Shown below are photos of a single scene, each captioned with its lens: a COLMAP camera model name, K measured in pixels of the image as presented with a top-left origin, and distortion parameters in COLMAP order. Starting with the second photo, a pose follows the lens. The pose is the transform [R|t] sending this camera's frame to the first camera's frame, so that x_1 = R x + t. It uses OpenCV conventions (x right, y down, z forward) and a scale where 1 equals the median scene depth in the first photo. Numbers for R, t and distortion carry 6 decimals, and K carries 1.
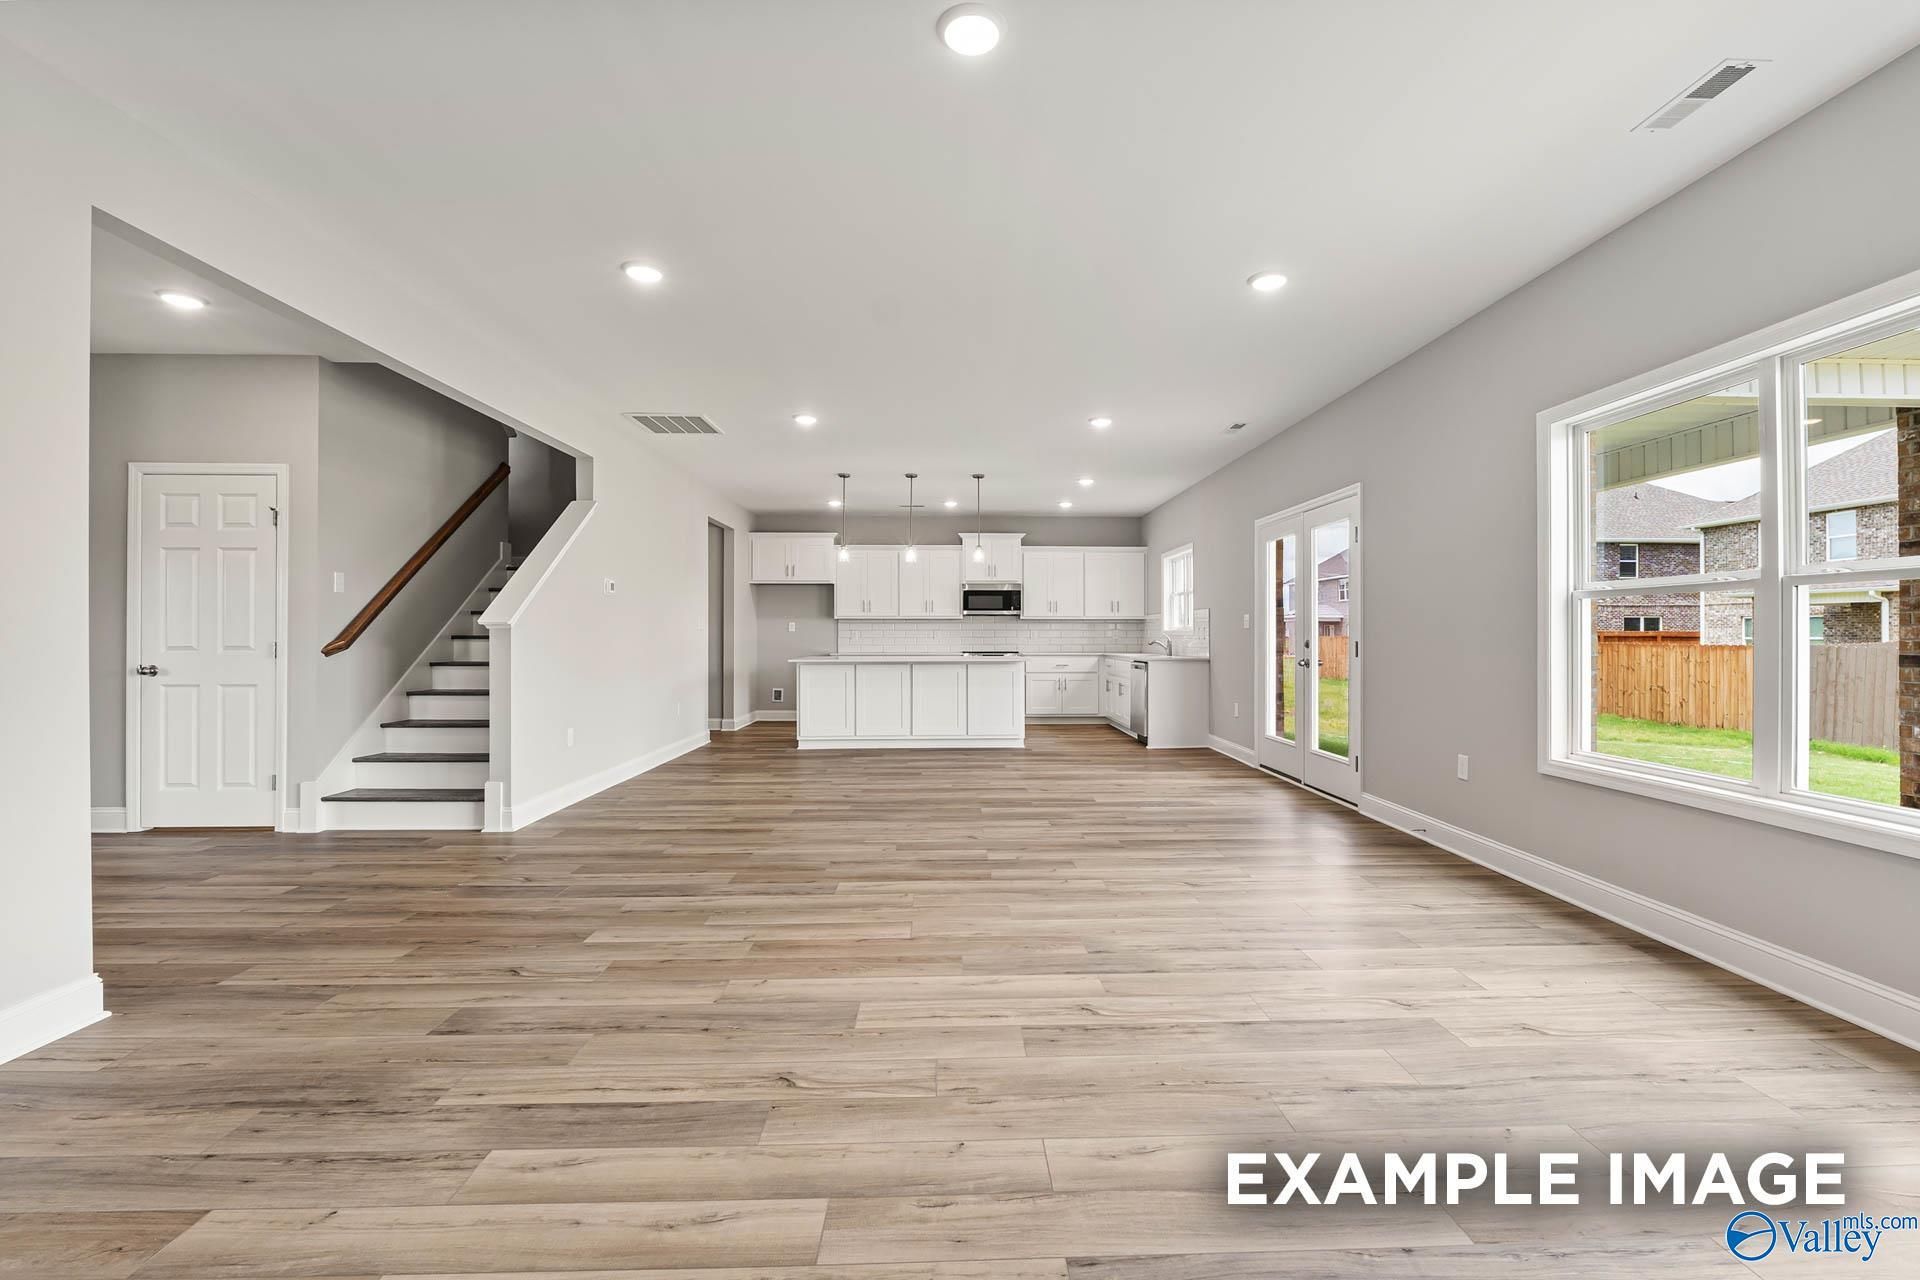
lens RADIAL K [[831.0, 0, 966.1], [0, 831.0, 628.9], [0, 0, 1]] dist [-0.008296, 0.000248]
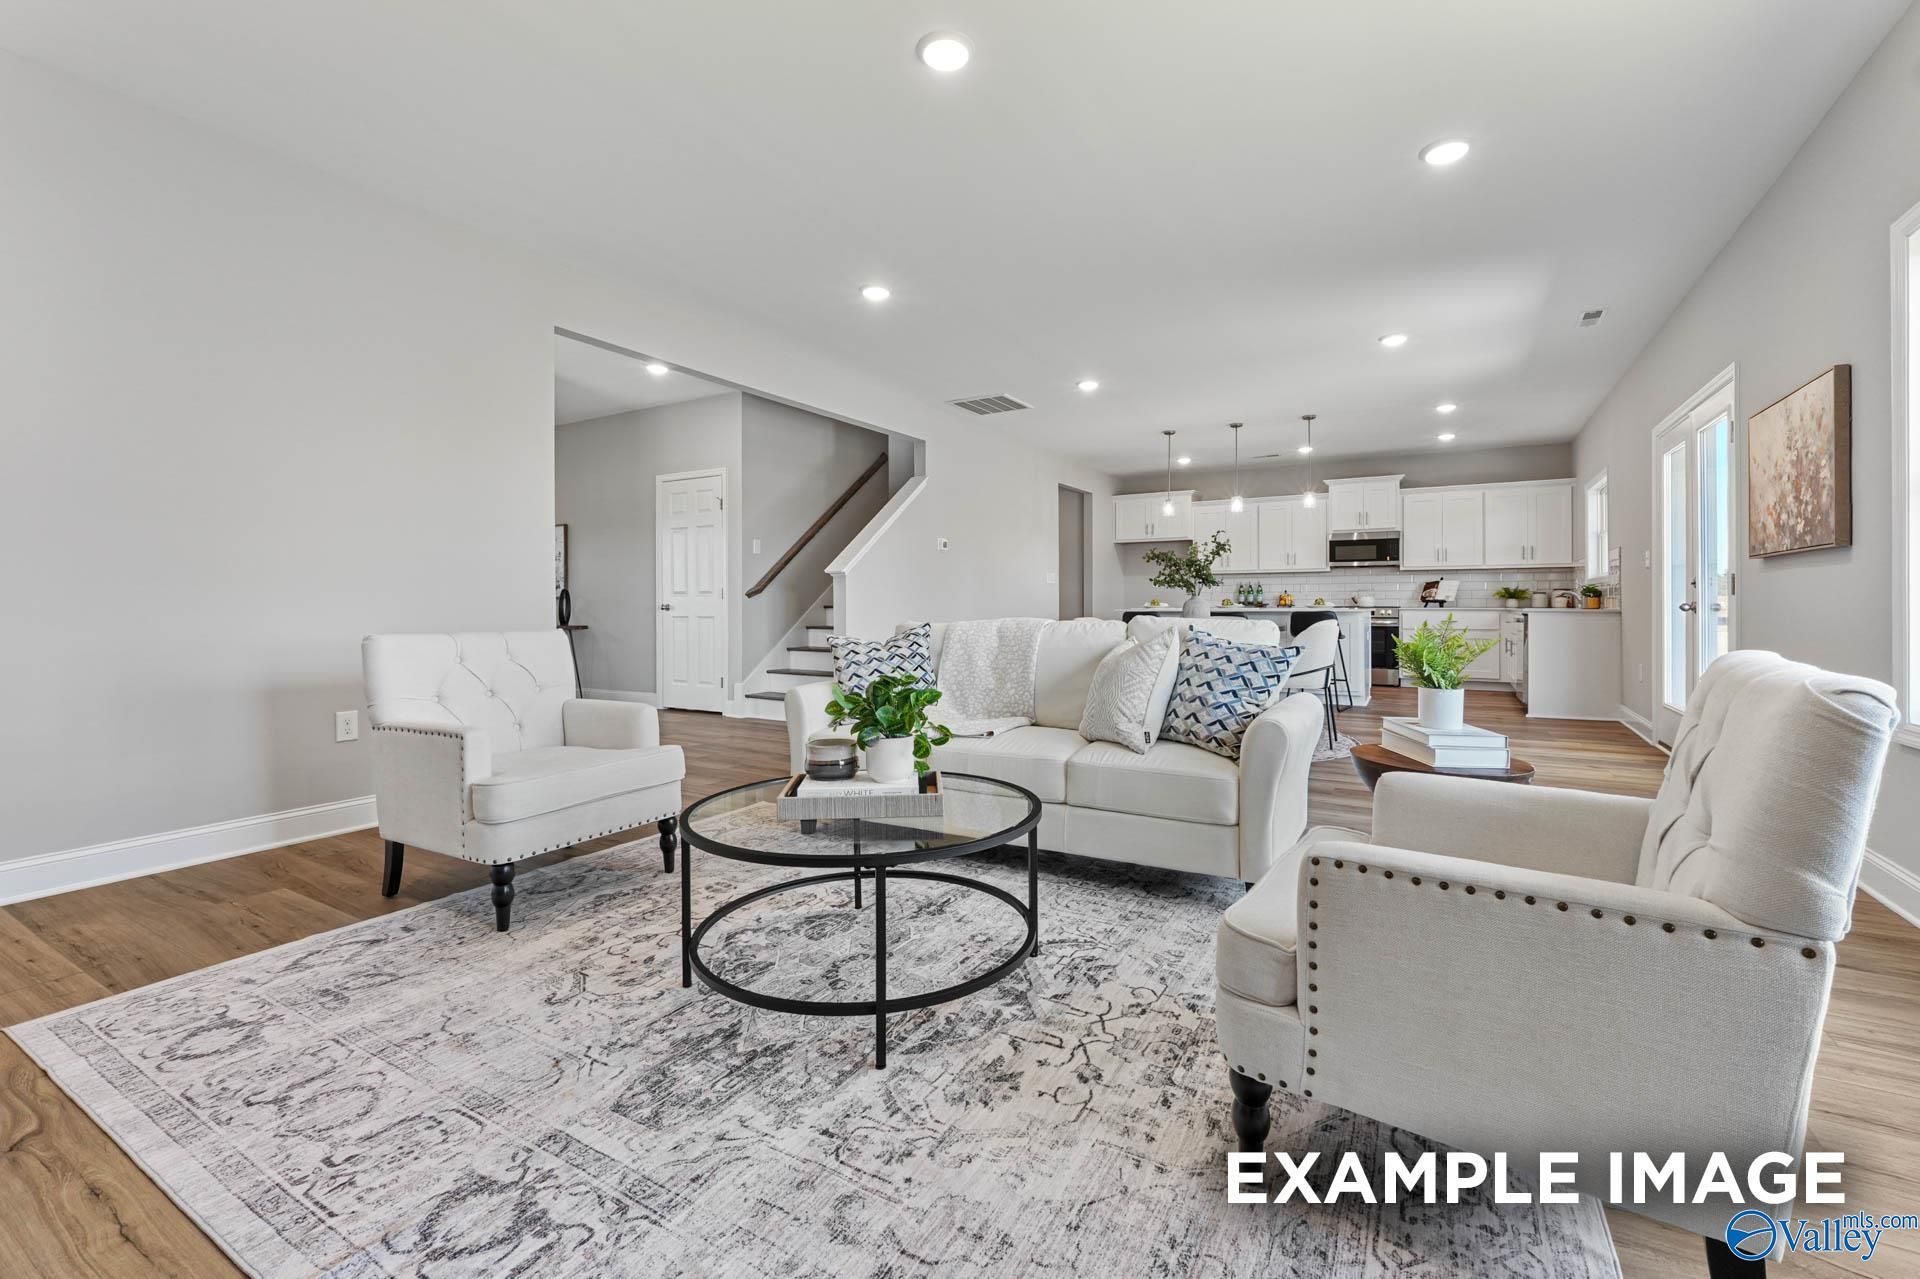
lens RADIAL K [[803.2, 0, 956.5], [0, 803.2, 602.6], [0, 0, 1]] dist [-0.001385, -0.000622]
pose [[0.840347, -0.000712, -0.542048, 0.135449], [0.005323, 0.999962, 0.006938, 0.015298], [0.542022, -0.008716, 0.840319, 0.006705]]
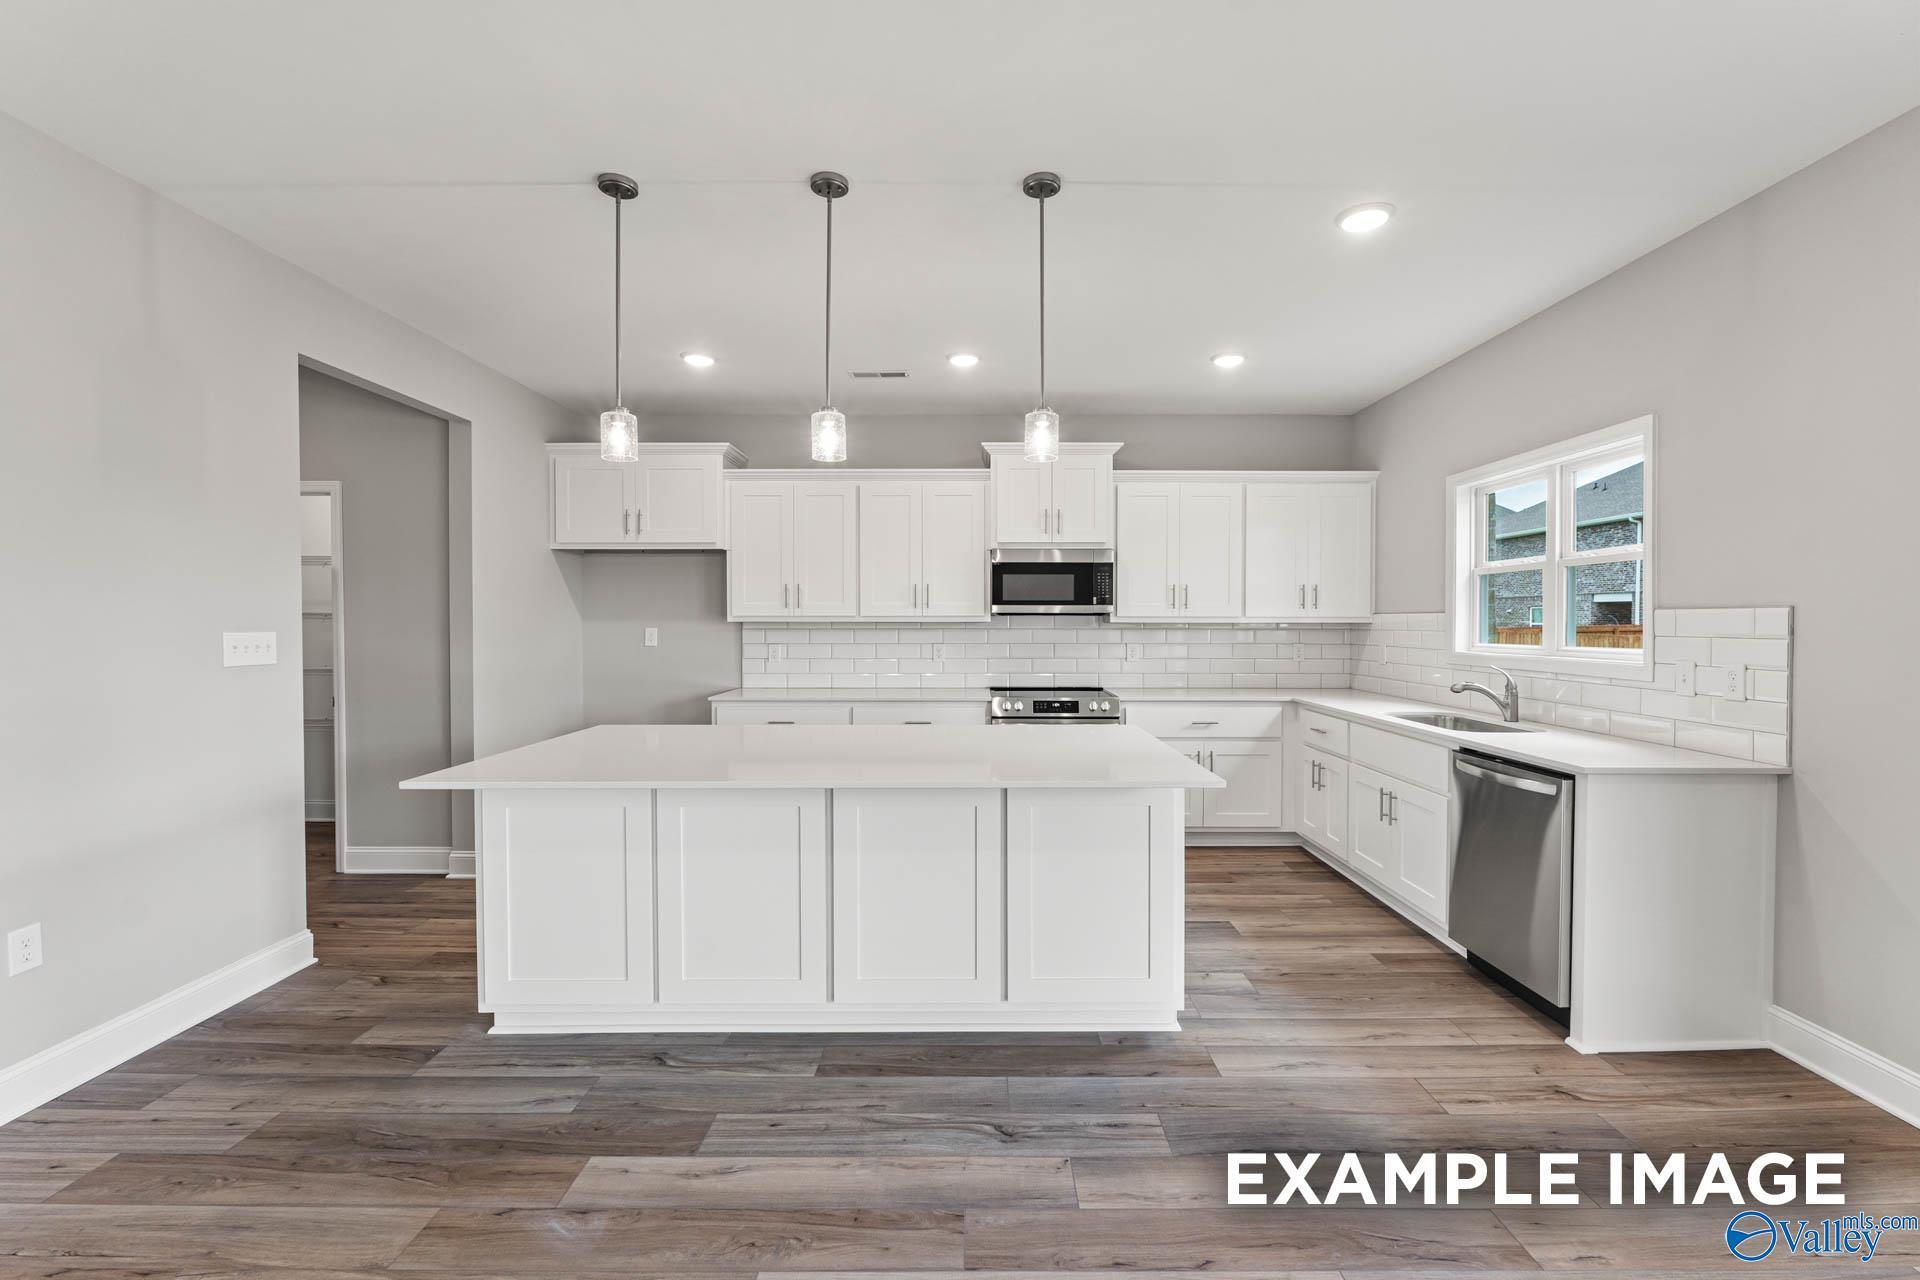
lens RADIAL K [[803.2, 0, 975.5], [0, 803.2, 635.4], [0, 0, 1]] dist [-0.001385, -0.000622]
pose [[0.999702, 0.001233, -0.024379, -0.001439], [-0.000658, 0.999722, 0.023554, -0.015528], [0.024402, -0.023531, 0.999425, 0.538431]]
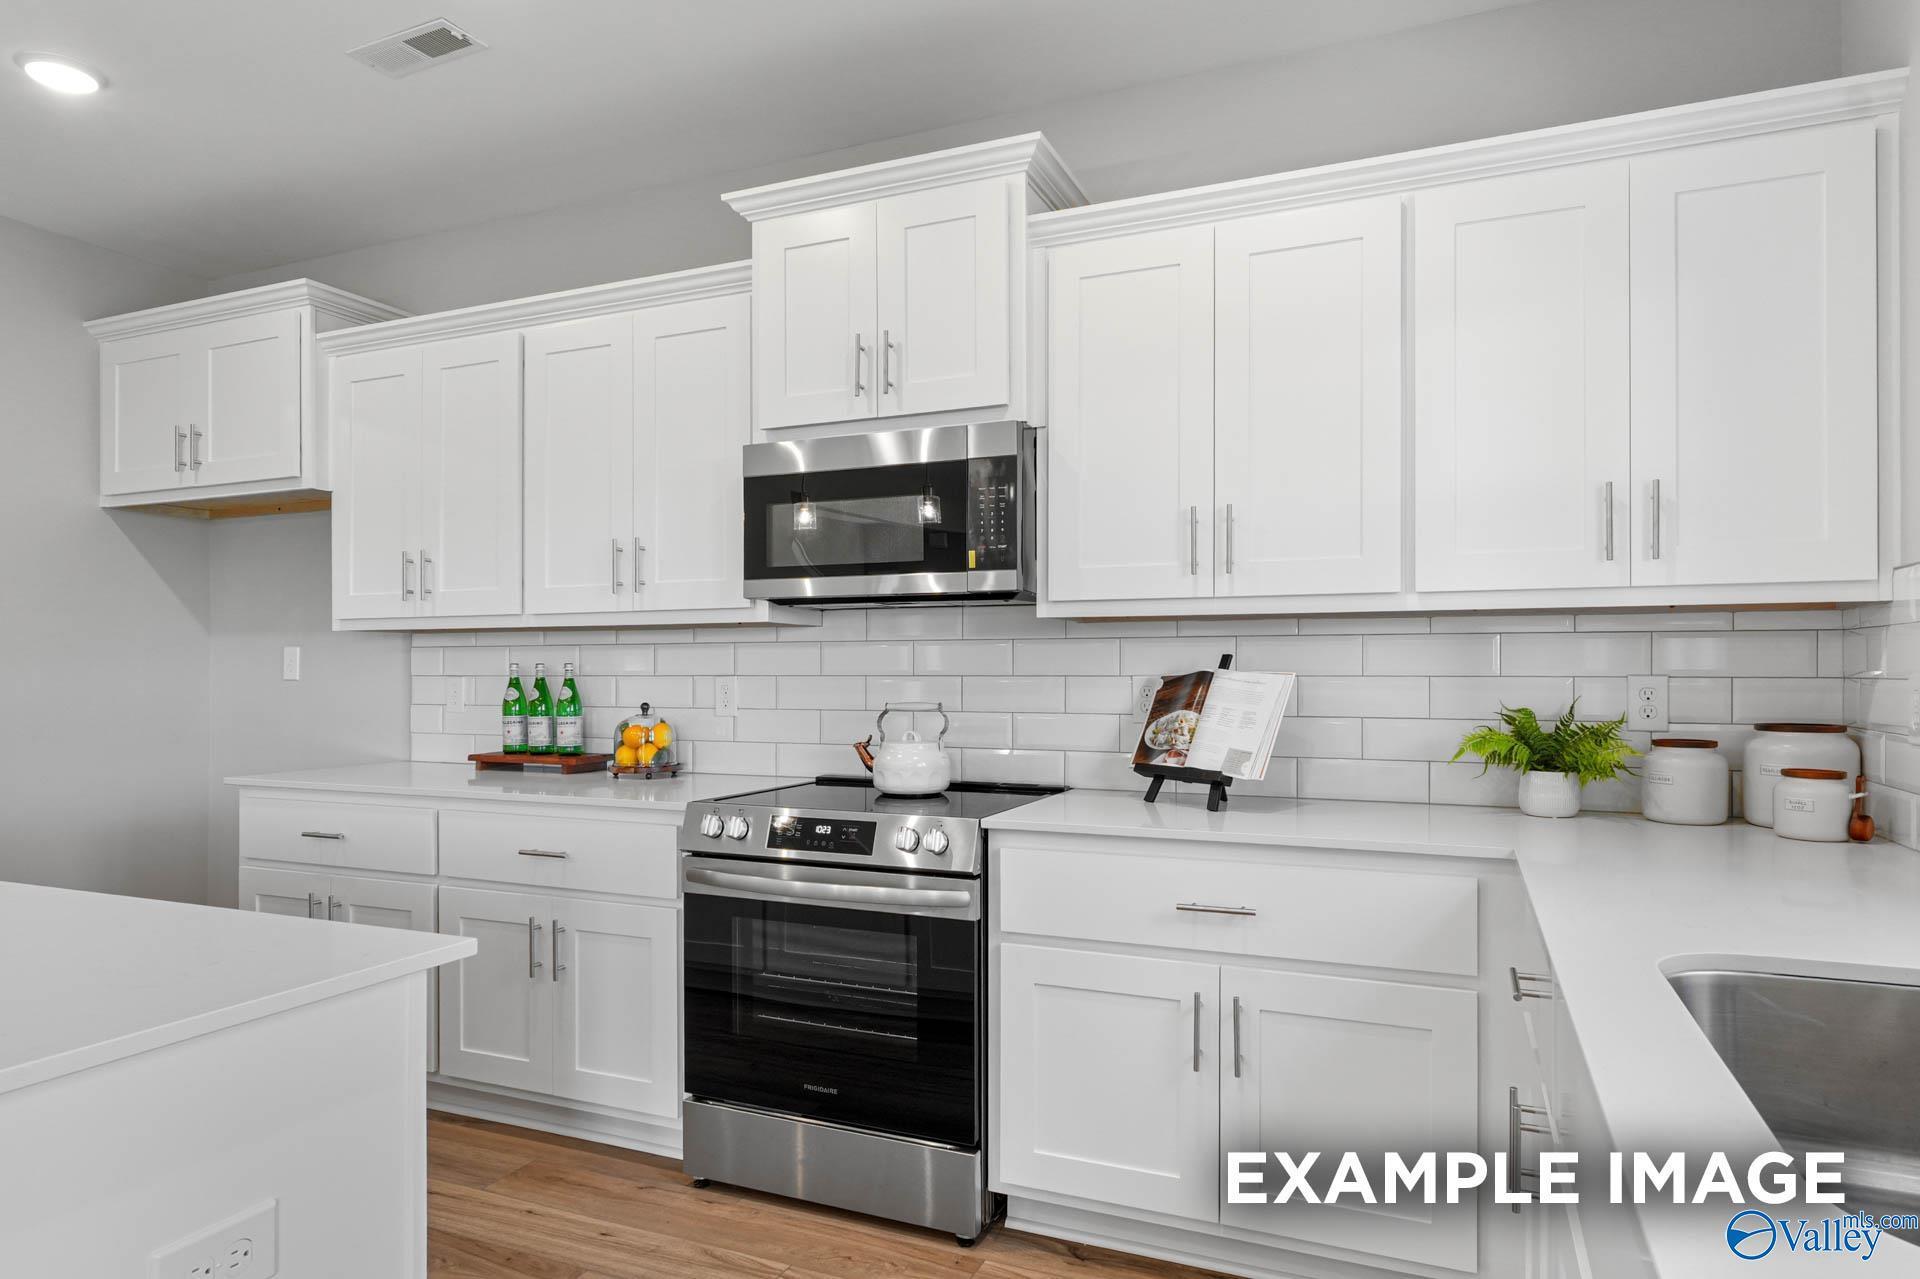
lens RADIAL K [[1169.6, 0, 946.4], [0, 1169.6, 666.7], [0, 0, 1]] dist [-0.005372, 0.000149]
pose [[0.906320, -0.002108, -0.422588, 0.158699], [0.005609, 0.999959, 0.007042, -0.002869], [0.422556, -0.008752, 0.906295, 0.767878]]
